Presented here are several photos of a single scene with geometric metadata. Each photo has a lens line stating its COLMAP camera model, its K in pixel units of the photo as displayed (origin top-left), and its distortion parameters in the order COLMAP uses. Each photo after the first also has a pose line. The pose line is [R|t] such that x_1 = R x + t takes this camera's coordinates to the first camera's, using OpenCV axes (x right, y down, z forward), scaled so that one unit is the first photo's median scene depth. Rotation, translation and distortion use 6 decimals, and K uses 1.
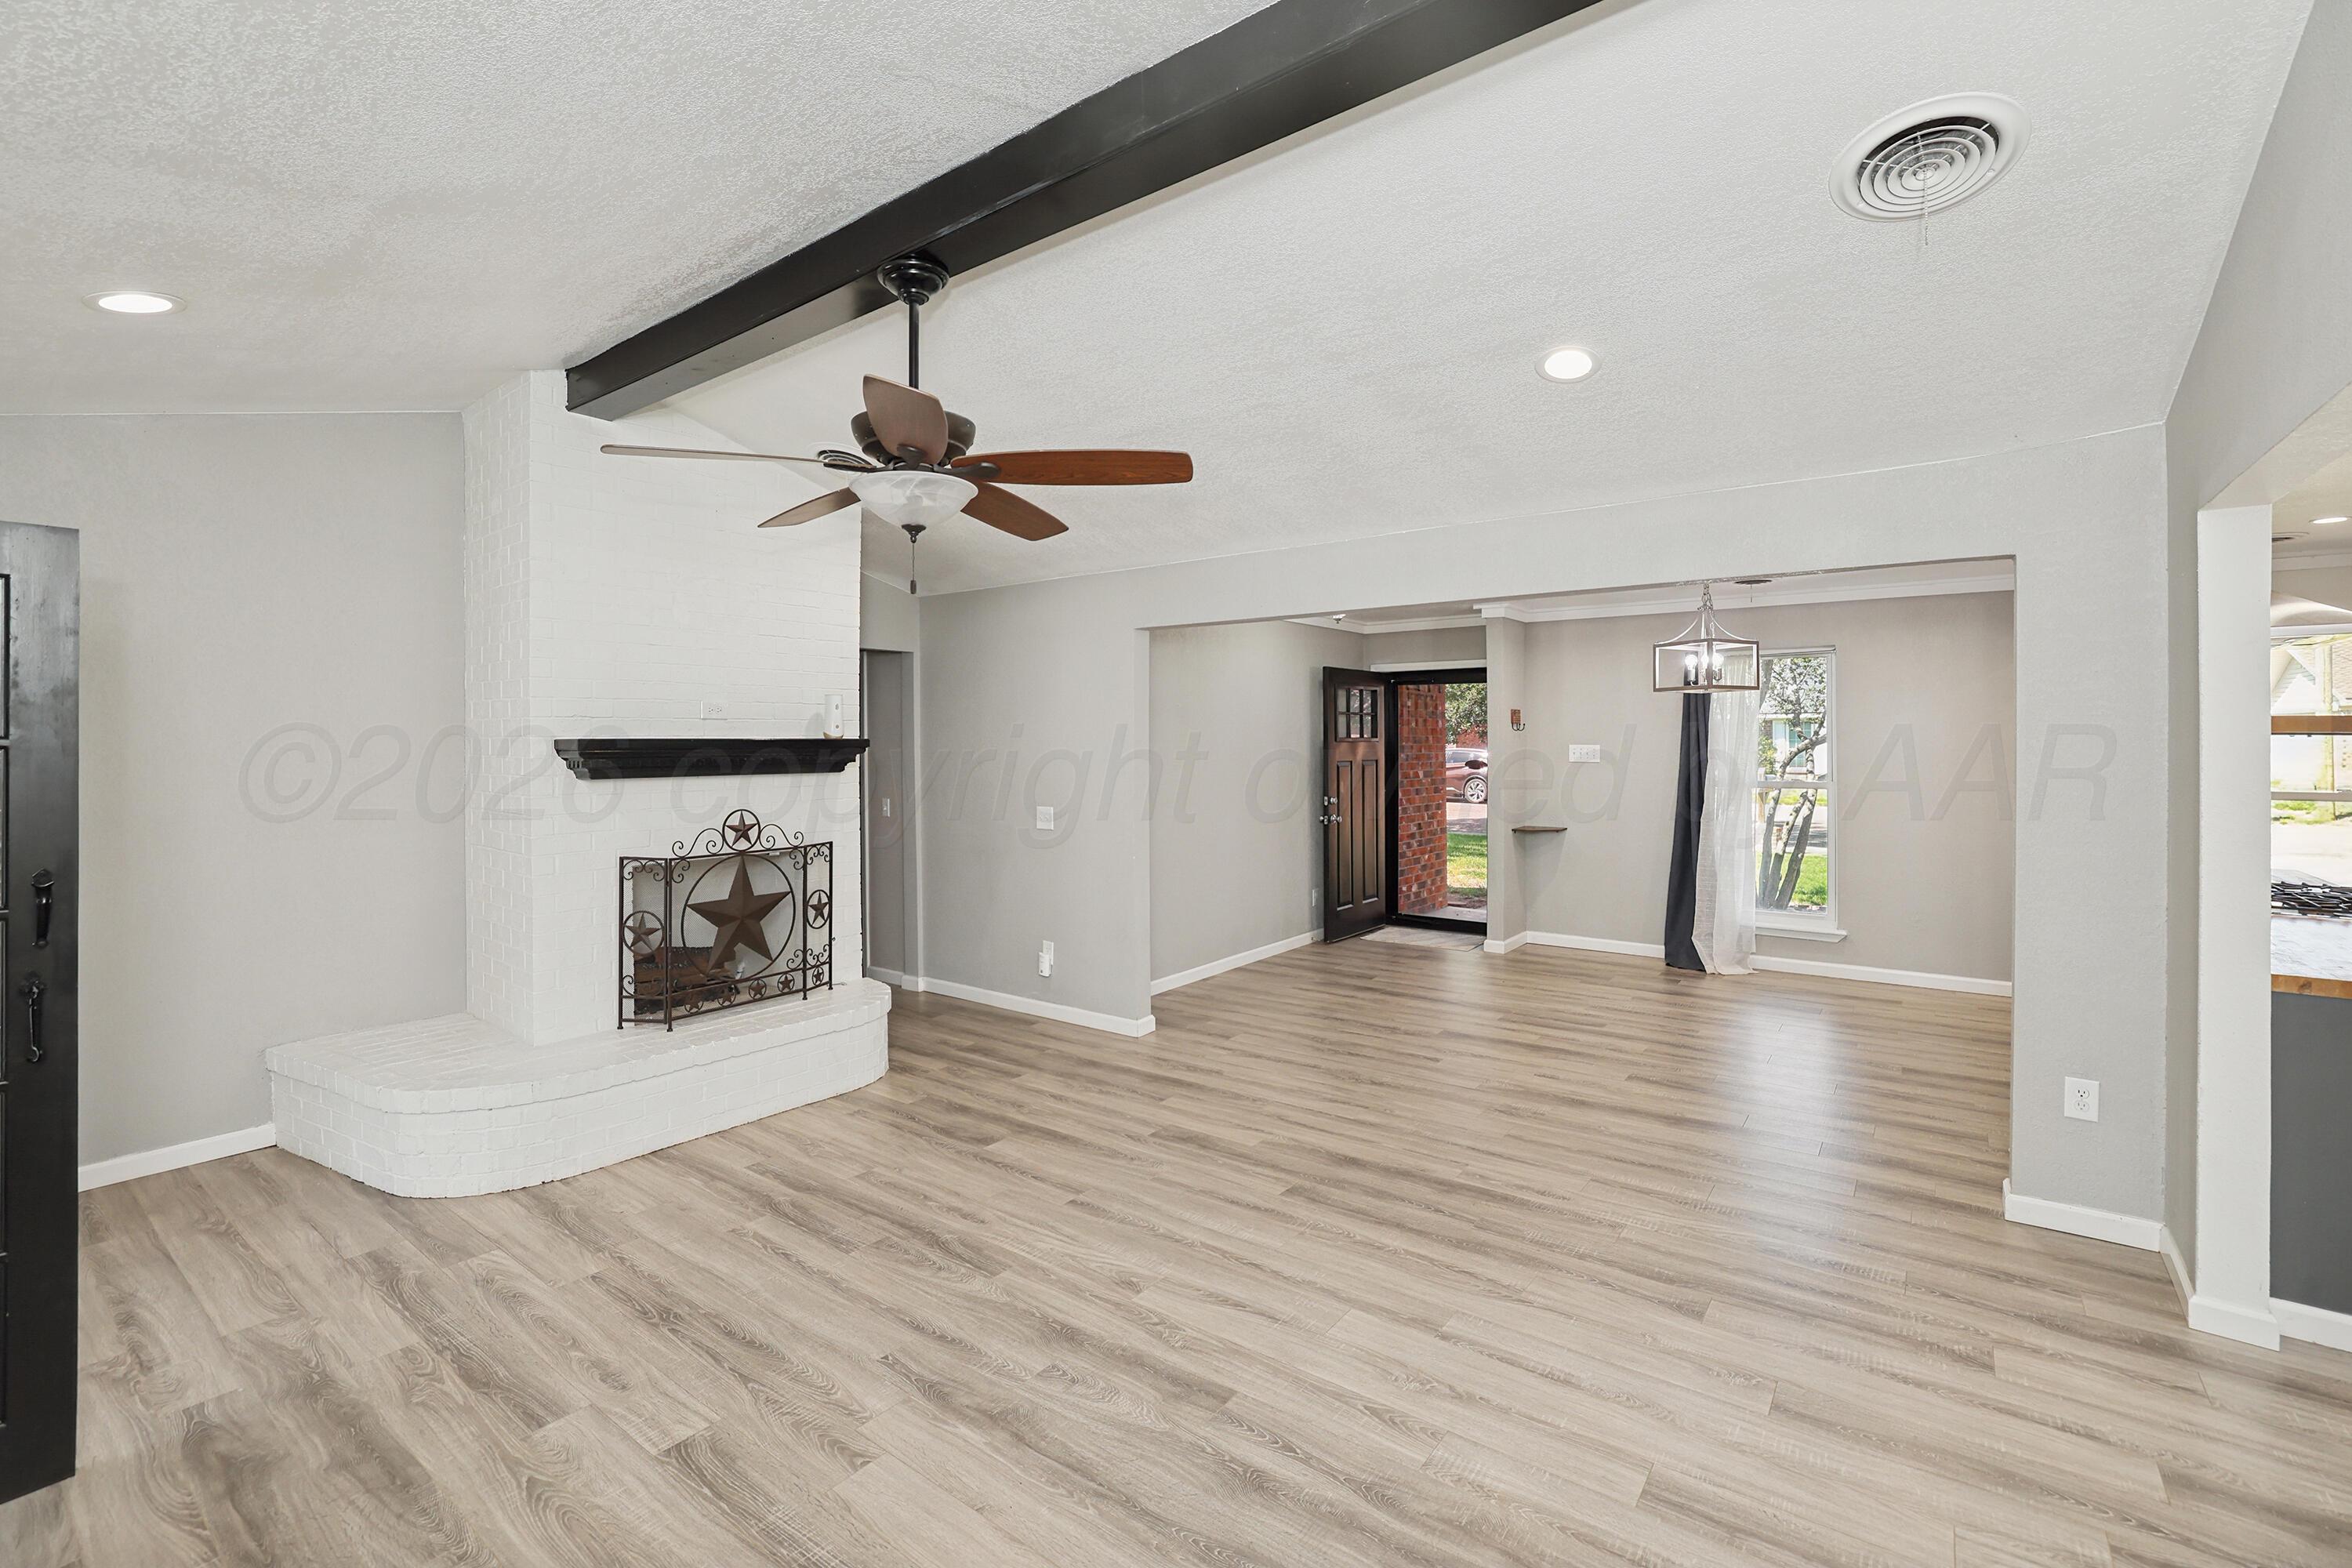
lens RADIAL K [[1028.9, 0, 1165.4], [0, 1028.9, 745.2], [0, 0, 1]] dist [-0.035611, 0.010603]
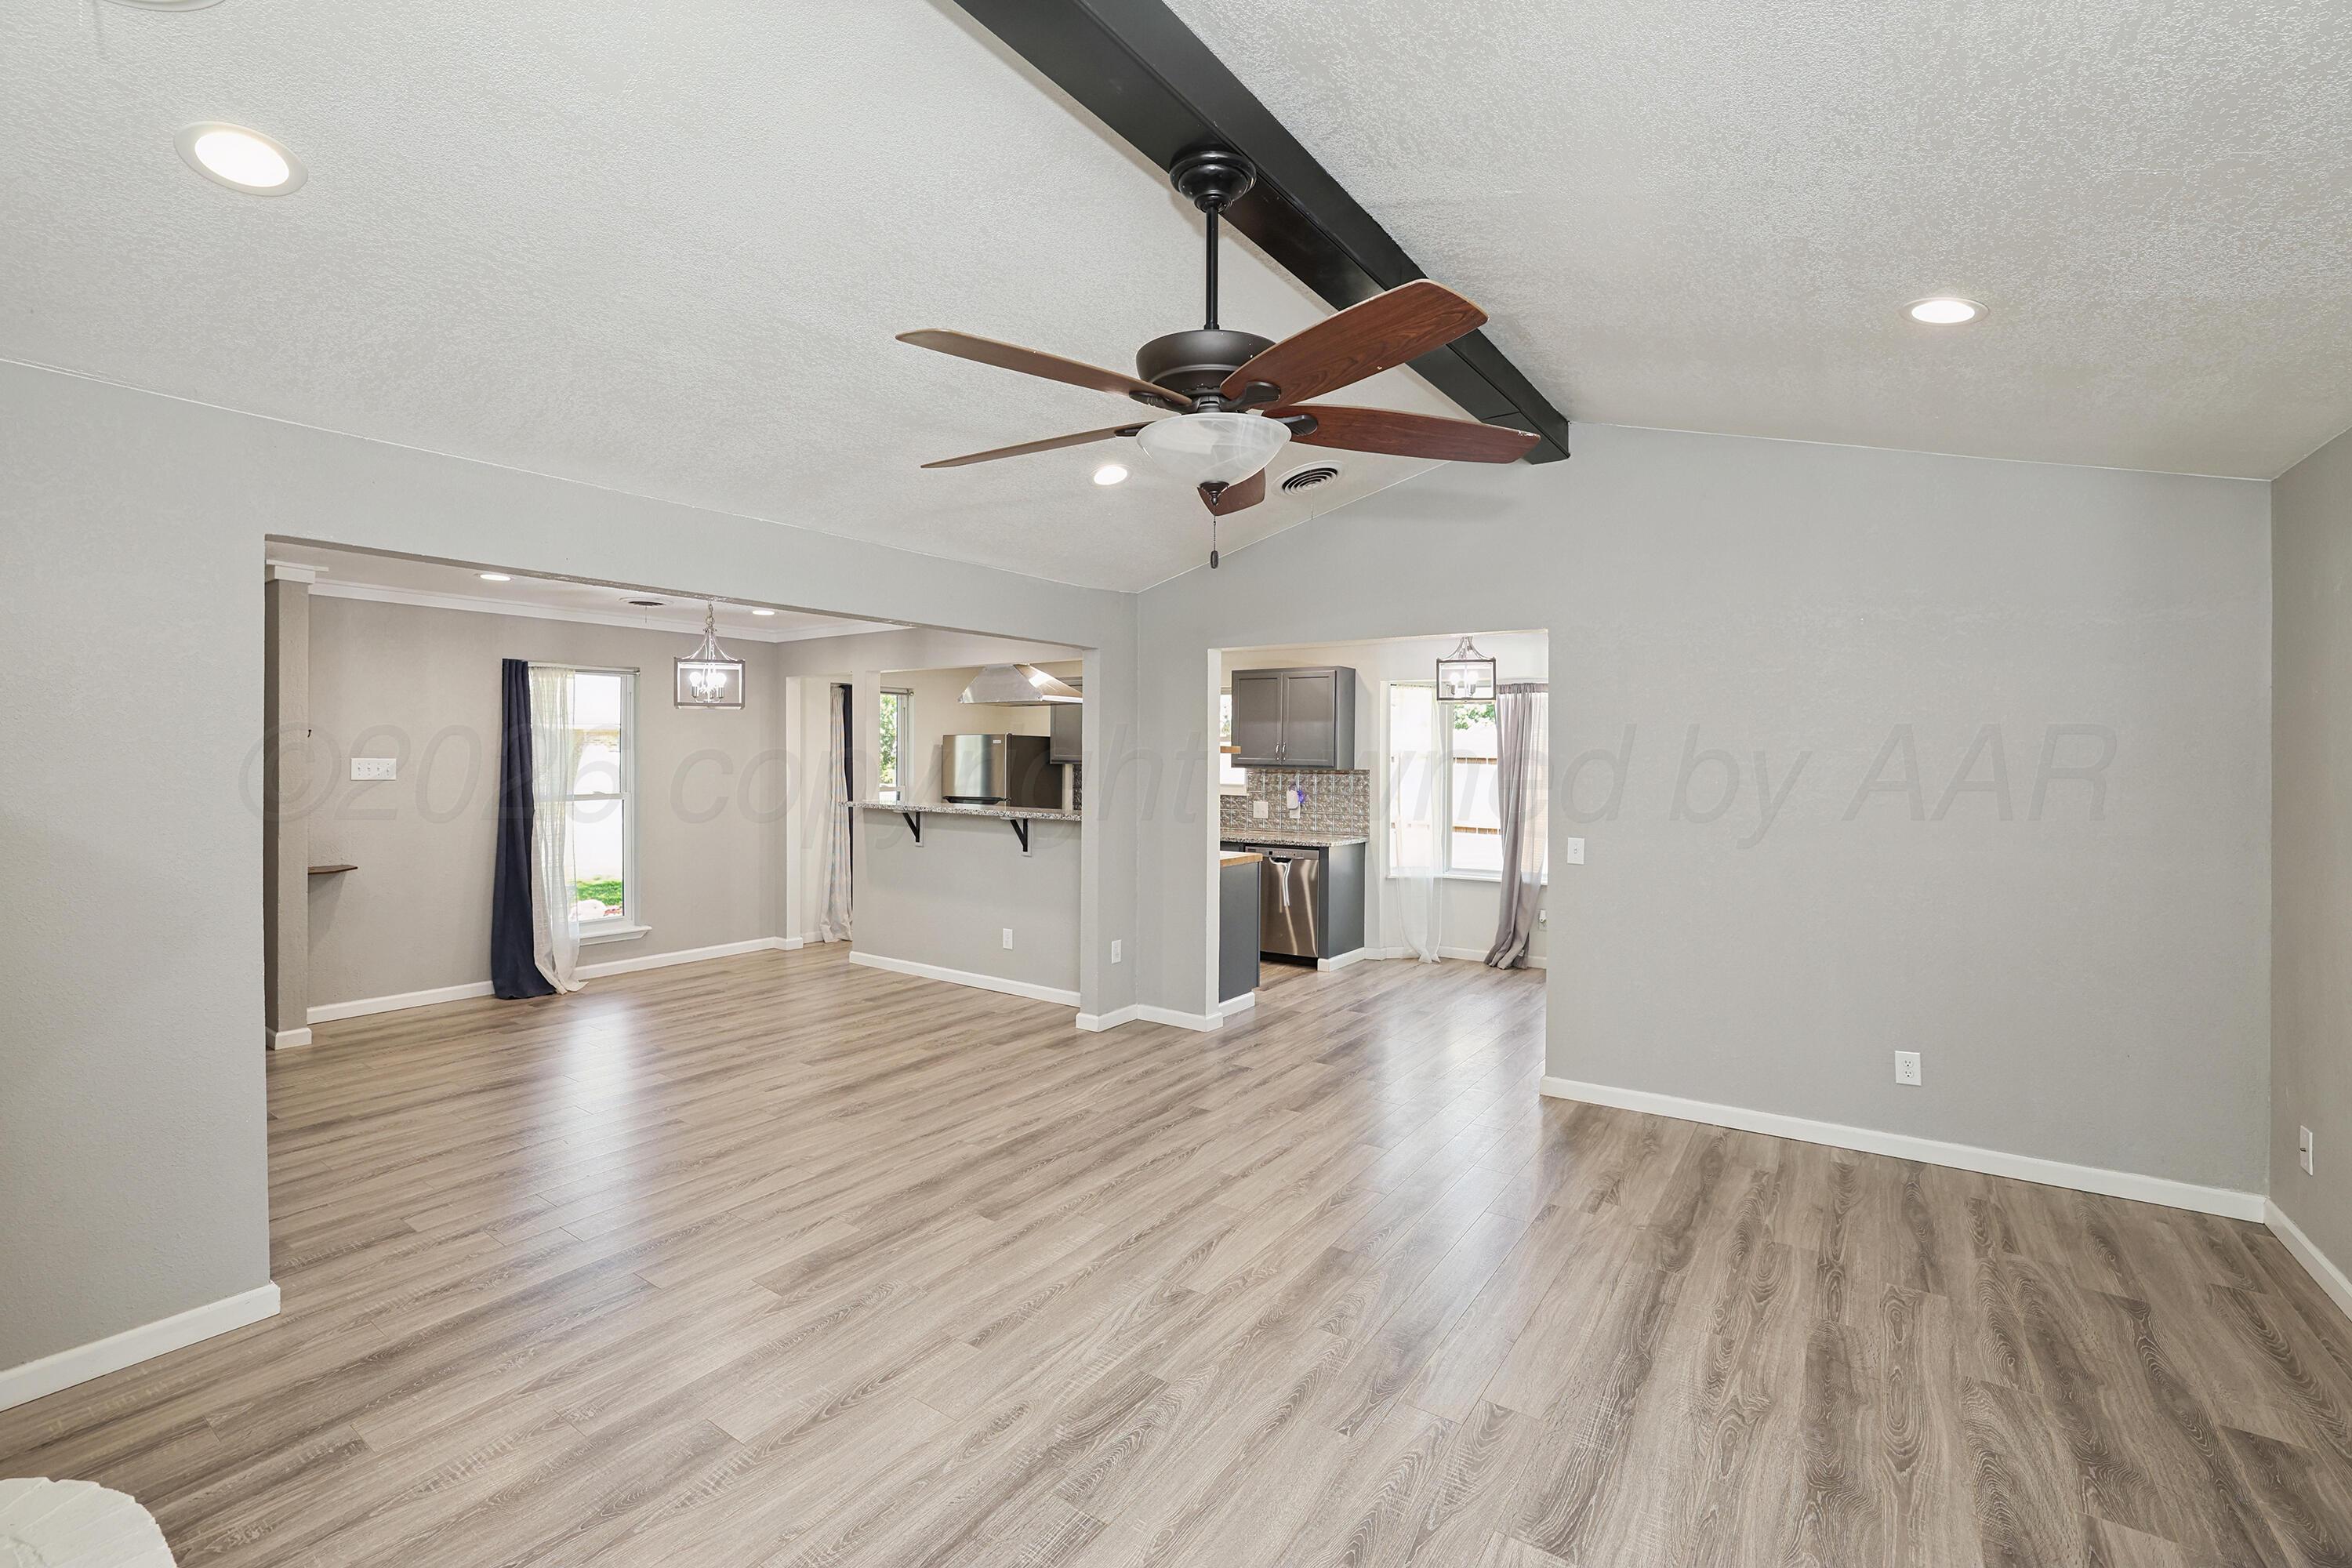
lens RADIAL K [[1028.9, 0, 1179.2], [0, 1028.9, 775.9], [0, 0, 1]] dist [-0.035611, 0.010603]
pose [[-0.047463, -0.016521, 0.998736, -0.678599], [-0.001775, 0.999863, 0.016455, 0.002646], [-0.998871, -0.000992, -0.047486, 0.694627]]
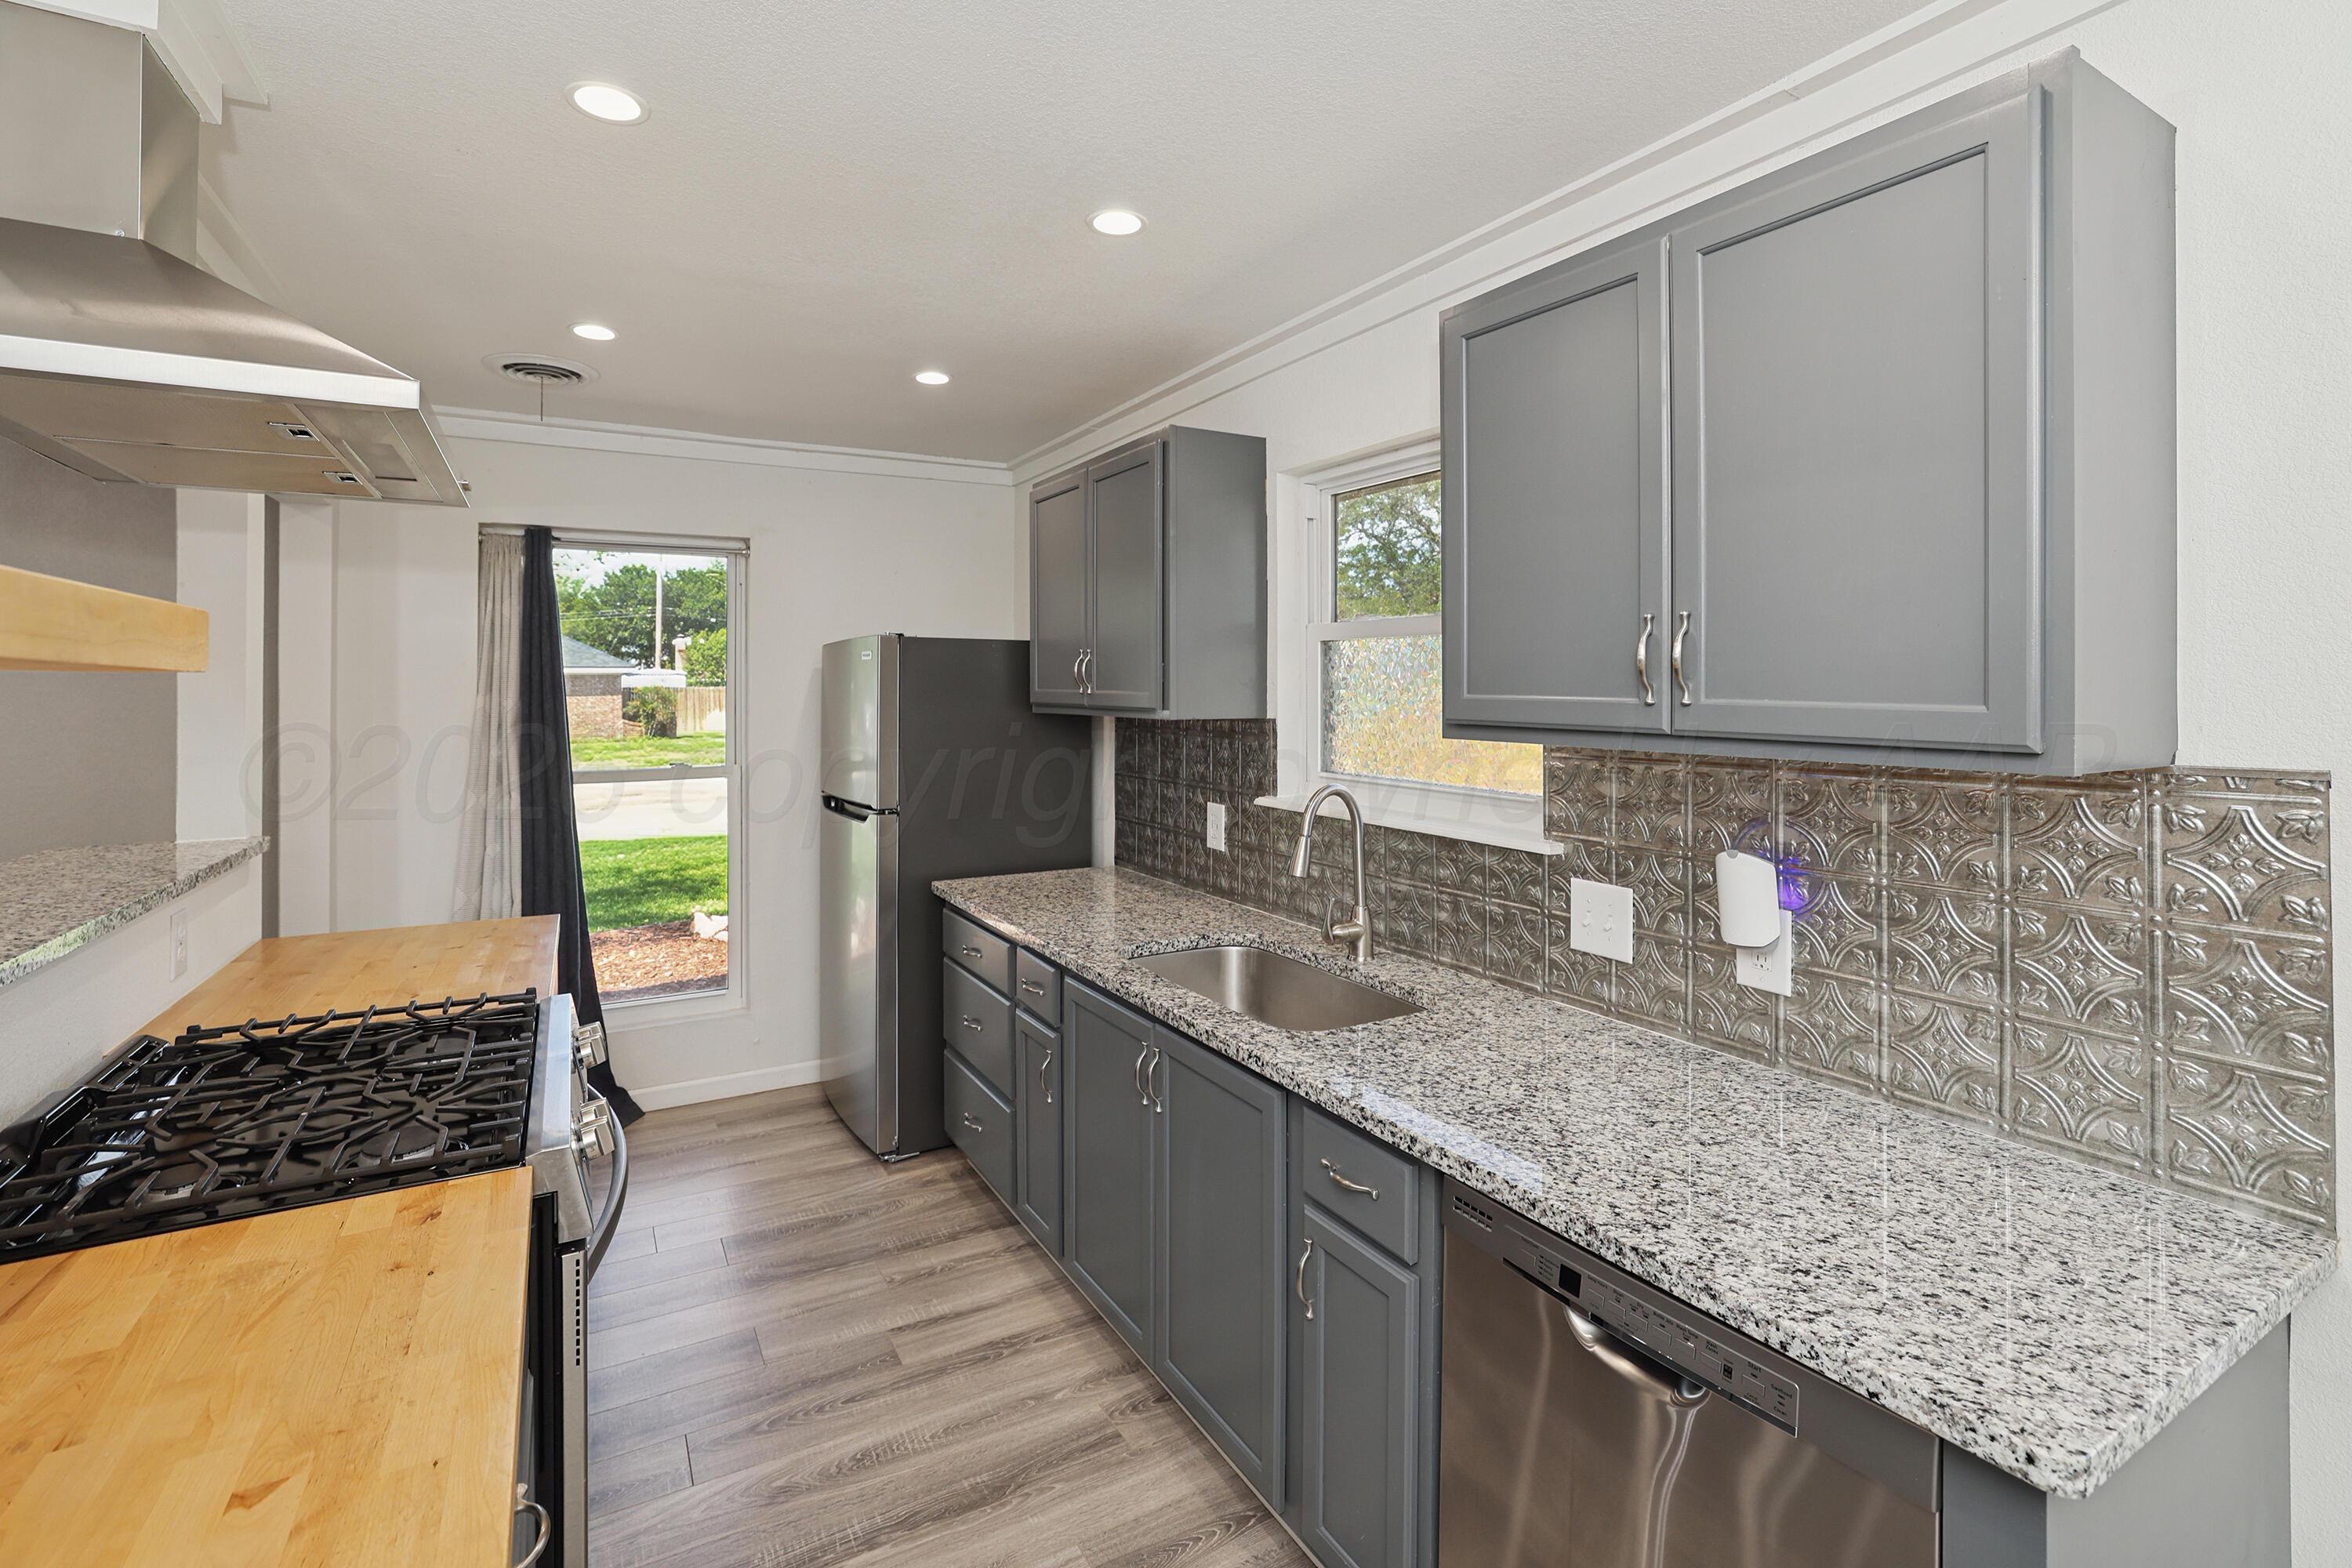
lens RADIAL K [[1028.9, 0, 1172.8], [0, 1028.9, 681.3], [0, 0, 1]] dist [-0.035611, 0.010603]
pose [[0.397619, 0.008429, 0.917512, 0.745090], [0.006028, 0.999912, -0.011798, -0.001027], [-0.917531, 0.010222, 0.397533, 0.445949]]
